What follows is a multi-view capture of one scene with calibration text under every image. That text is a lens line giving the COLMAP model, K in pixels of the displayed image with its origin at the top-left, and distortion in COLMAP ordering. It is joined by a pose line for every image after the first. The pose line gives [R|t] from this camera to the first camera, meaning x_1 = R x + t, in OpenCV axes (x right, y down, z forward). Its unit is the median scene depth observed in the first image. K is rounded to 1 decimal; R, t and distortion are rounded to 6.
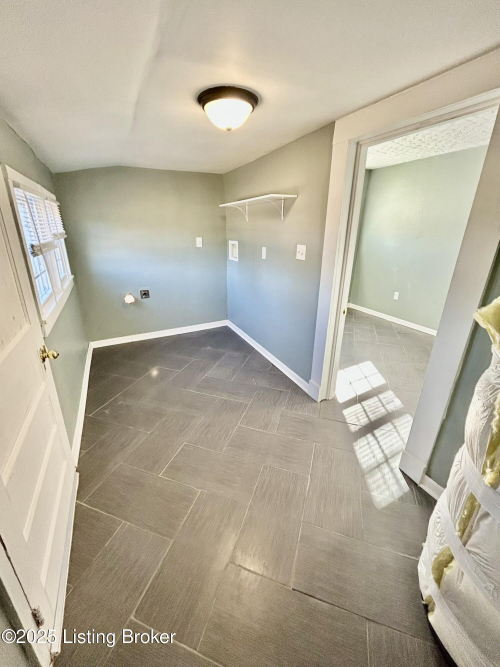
lens RADIAL K [[275.0, 0, 250.0], [0, 275.0, 333.5], [0, 0, 1]] dist [-0.011876, -0.000052]
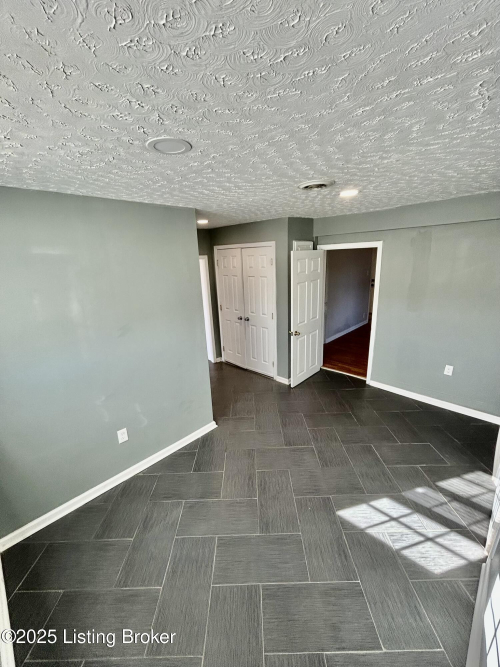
lens RADIAL K [[275.0, 0, 250.0], [0, 275.0, 333.5], [0, 0, 1]] dist [-0.011876, -0.000052]
pose [[-0.325908, -0.262342, 0.908274, 0.026107], [0.363449, 0.852129, 0.376538, -0.667045], [-0.872748, 0.452827, -0.182368, 1.257283]]
